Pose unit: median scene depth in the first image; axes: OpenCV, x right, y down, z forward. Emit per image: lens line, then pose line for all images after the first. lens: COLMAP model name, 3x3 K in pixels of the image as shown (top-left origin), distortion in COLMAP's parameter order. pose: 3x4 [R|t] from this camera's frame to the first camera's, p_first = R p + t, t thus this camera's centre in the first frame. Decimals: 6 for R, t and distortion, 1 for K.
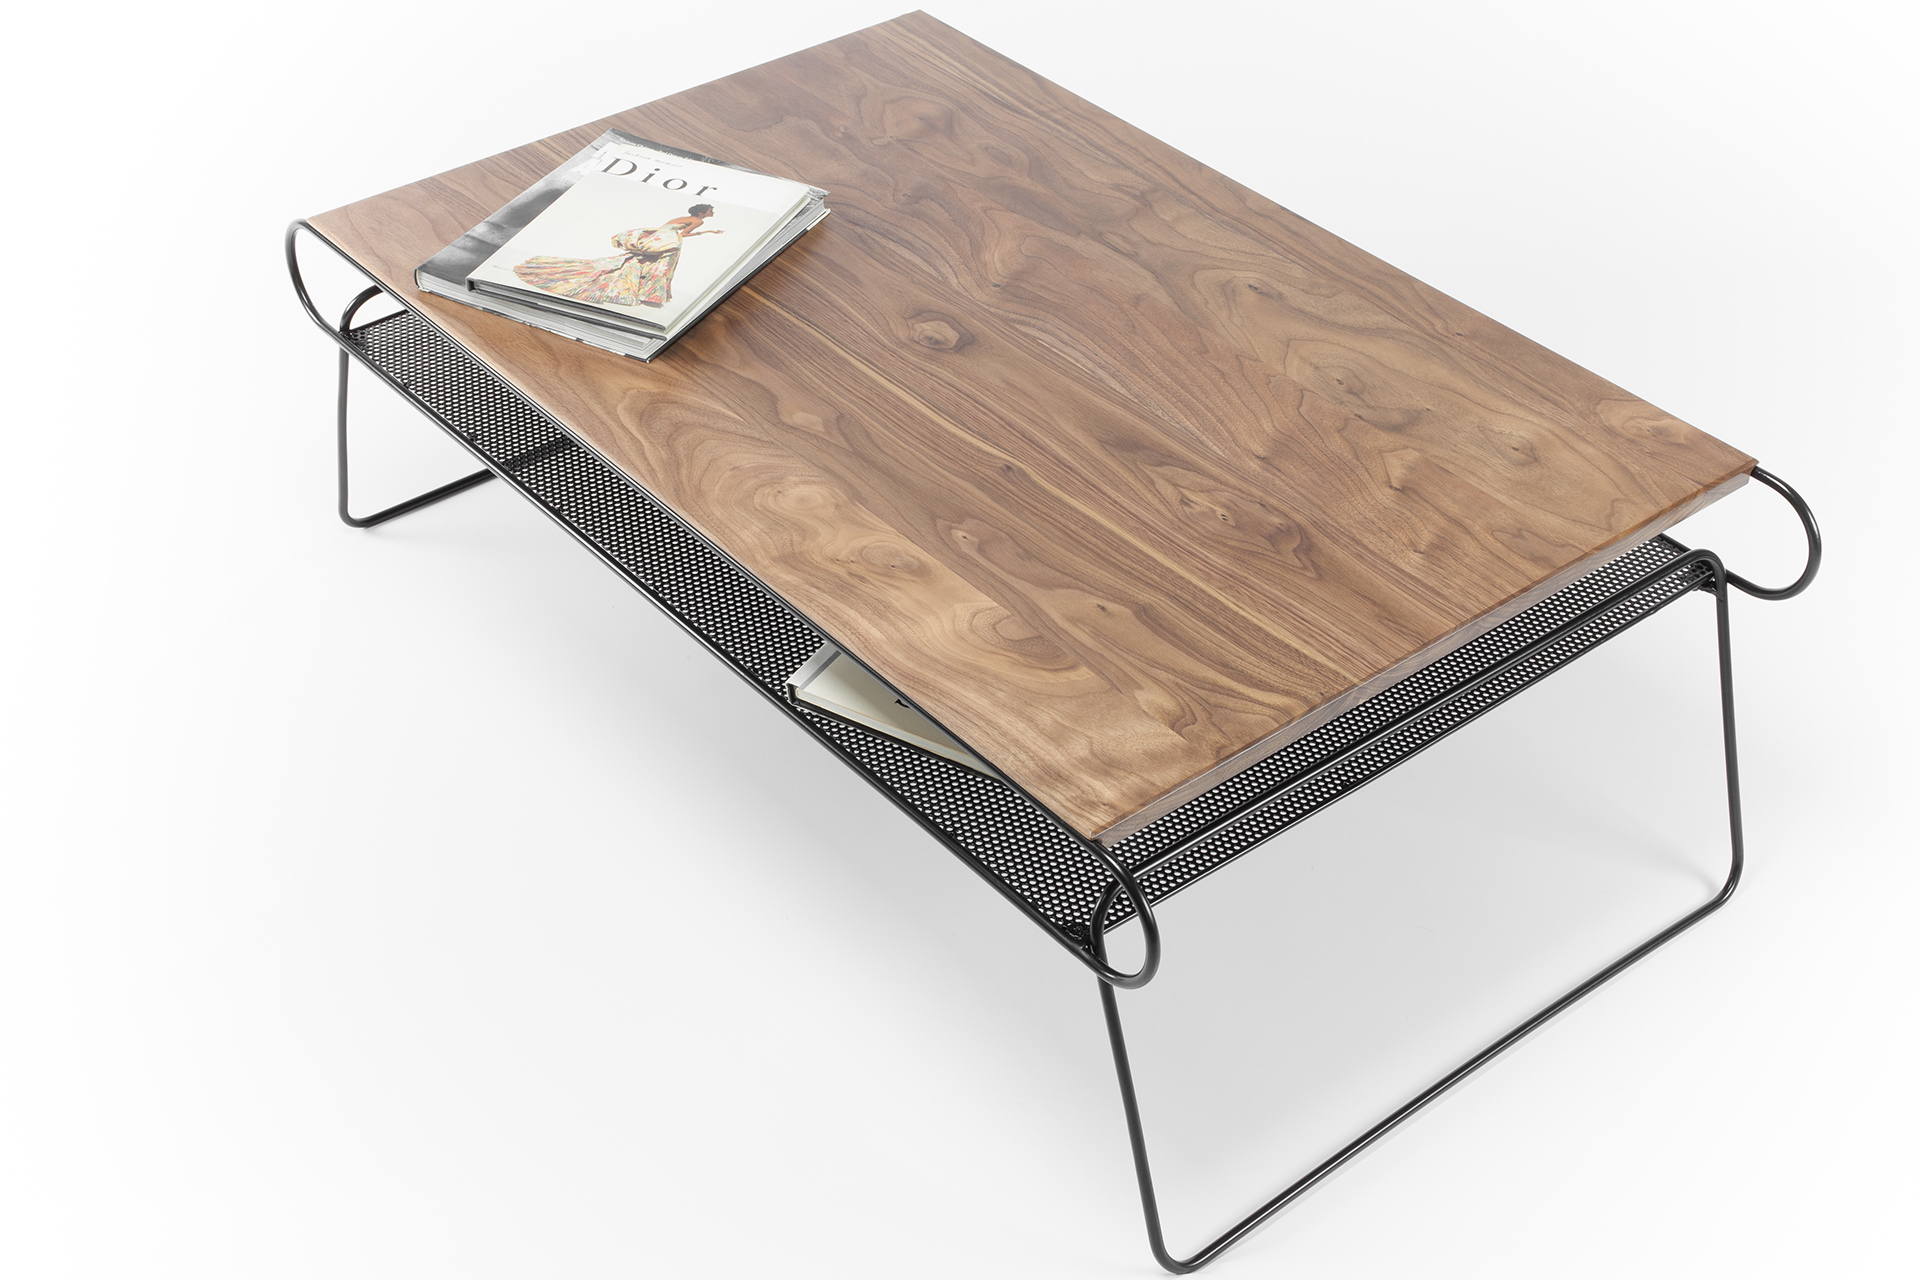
lens RADIAL K [[2683.8, 0, 969.3], [0, 2683.8, 640.0], [0, 0, 1]] dist [-0.000218, 0.000000]
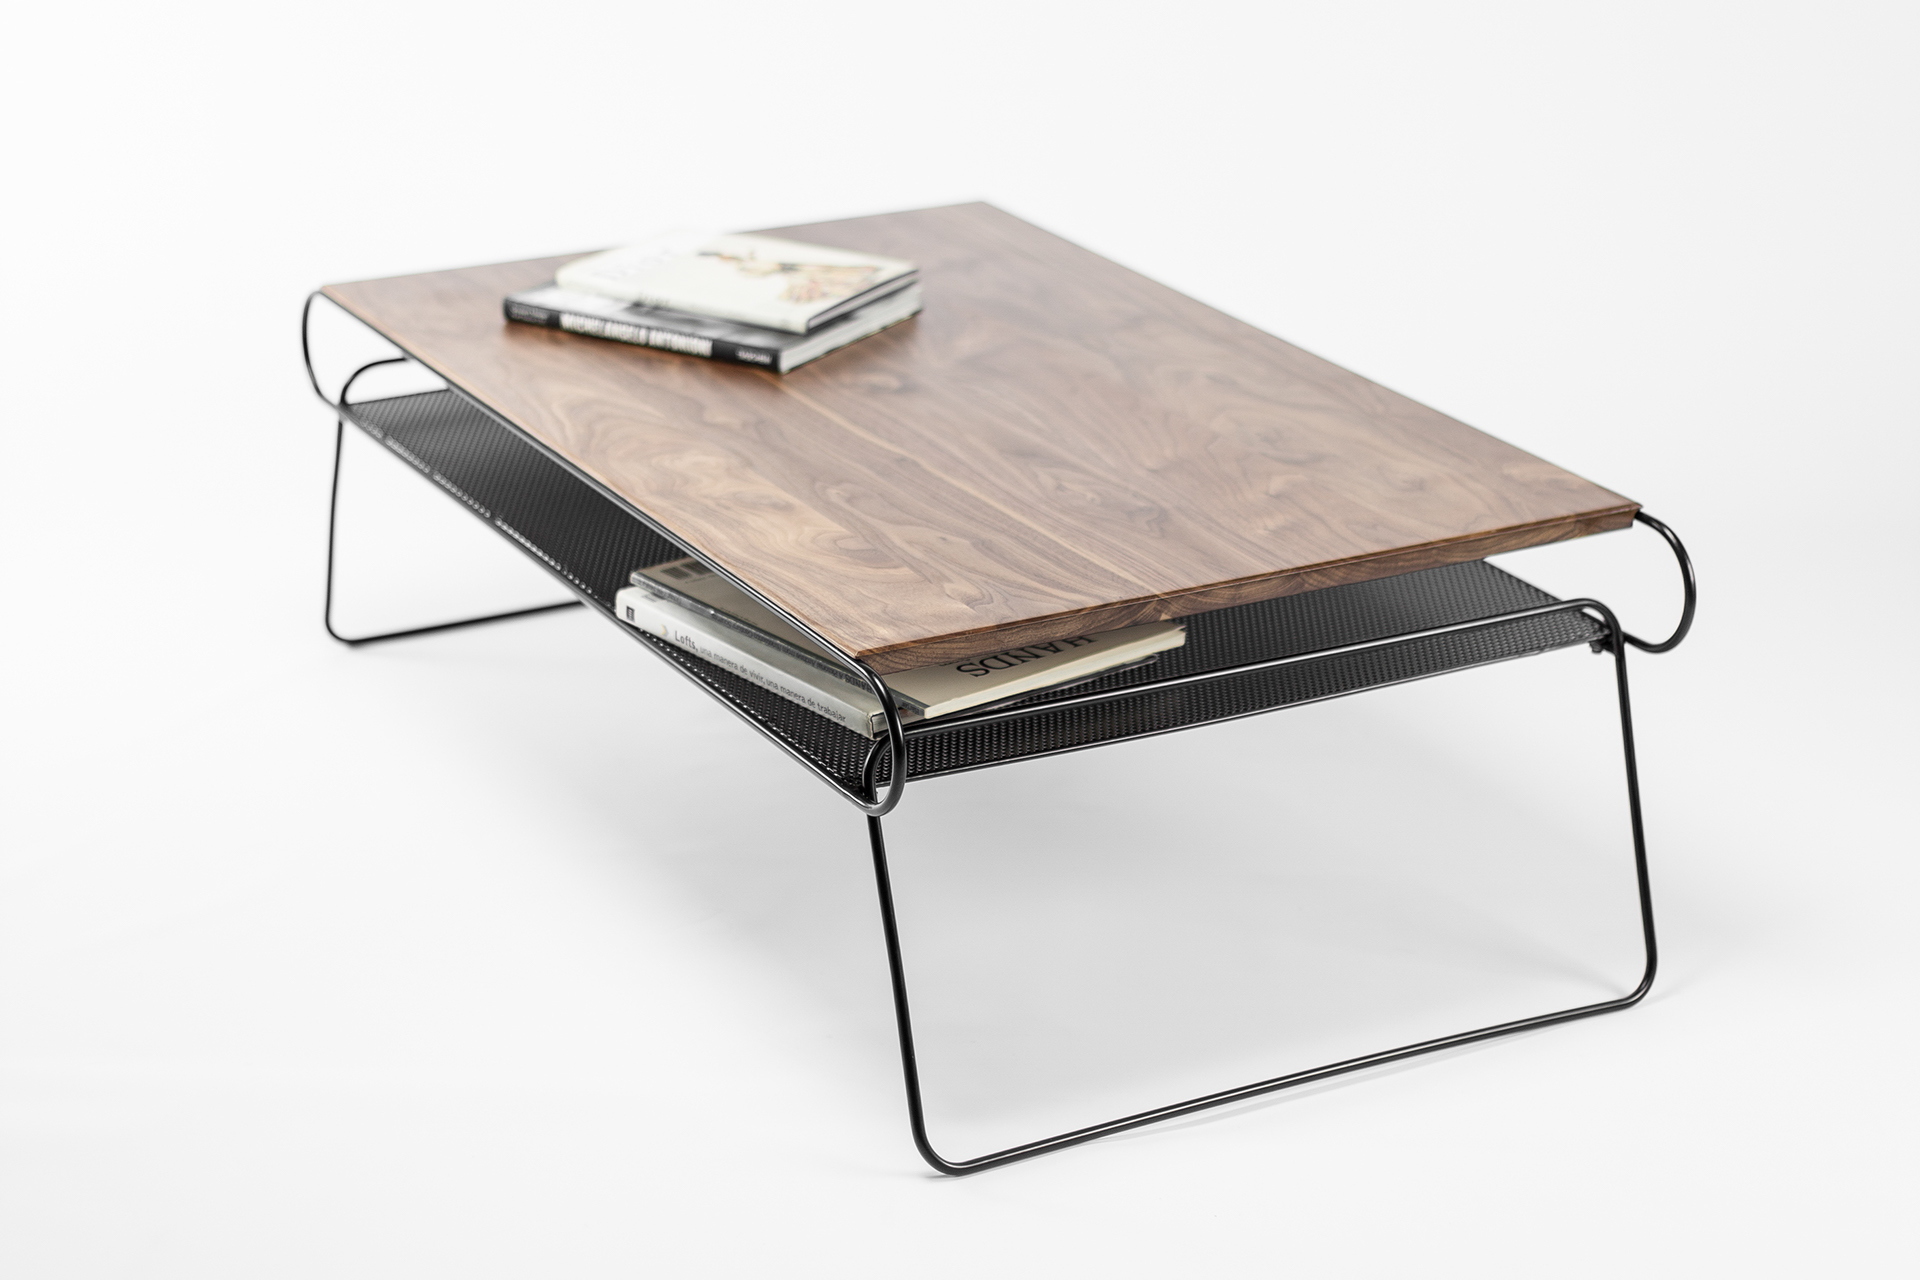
lens RADIAL K [[3989.0, 0, 961.3], [0, 3989.0, 637.5], [0, 0, 1]] dist [-0.314999, 0.000000]
pose [[0.983755, 0.067236, -0.166452, 0.295931], [-0.113262, 0.951838, -0.284914, 0.434274], [0.139279, 0.299138, 0.943991, -0.418461]]
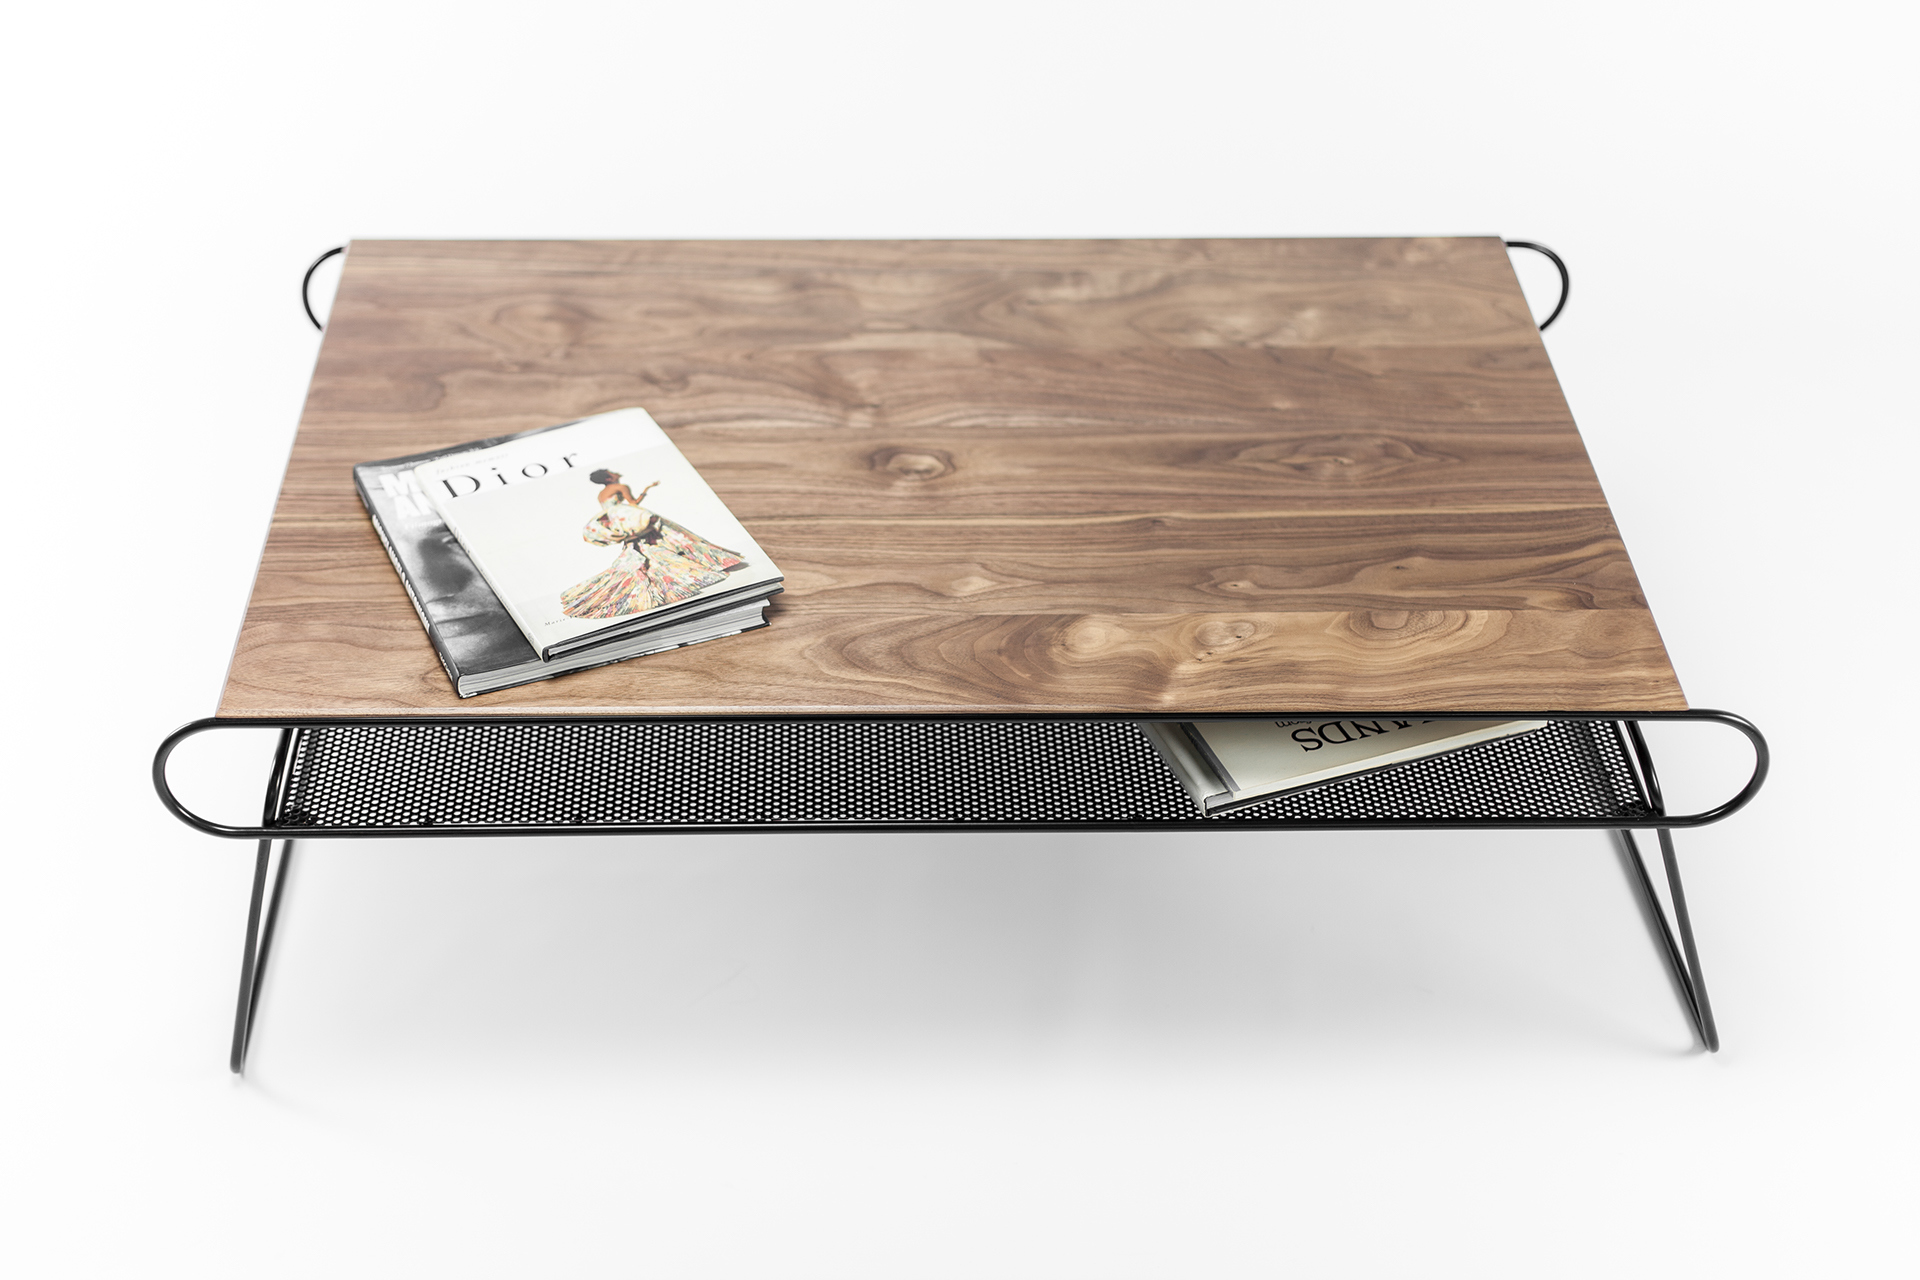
lens RADIAL K [[2683.8, 0, 955.7], [0, 2683.8, 636.4], [0, 0, 1]] dist [-0.000218, 0.000000]
pose [[0.612300, -0.475018, 0.632018, -0.684792], [0.479853, 0.858596, 0.180429, -0.244634], [-0.628355, 0.192799, 0.753657, 0.303520]]
